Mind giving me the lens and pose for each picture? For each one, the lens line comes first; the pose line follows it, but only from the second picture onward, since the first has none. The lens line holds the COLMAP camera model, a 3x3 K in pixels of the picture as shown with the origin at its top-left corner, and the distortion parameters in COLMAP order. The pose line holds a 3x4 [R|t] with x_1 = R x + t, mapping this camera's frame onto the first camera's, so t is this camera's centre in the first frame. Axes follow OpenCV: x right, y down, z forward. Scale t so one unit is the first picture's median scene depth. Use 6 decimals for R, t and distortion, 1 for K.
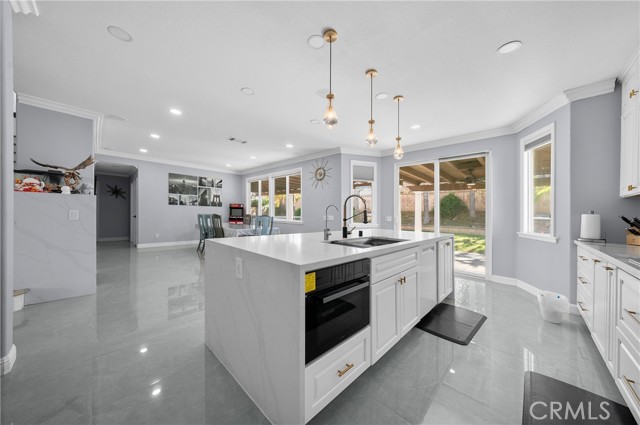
lens RADIAL K [[219.9, 0, 320.0], [0, 219.9, 212.5], [0, 0, 1]] dist [-0.000234, -0.000036]
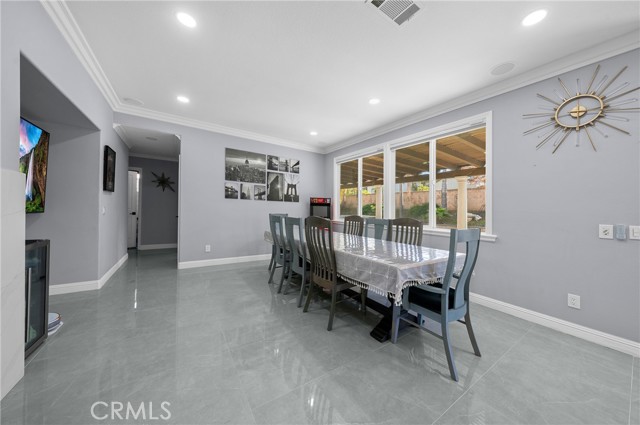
lens RADIAL K [[217.3, 0, 318.4], [0, 217.3, 206.6], [0, 0, 1]] dist [0.000381, 0.000000]
pose [[0.975381, 0.003482, -0.220500, -0.275342], [-0.006144, 0.999916, -0.011385, -0.006782], [0.220441, 0.012460, 0.975321, 0.429296]]
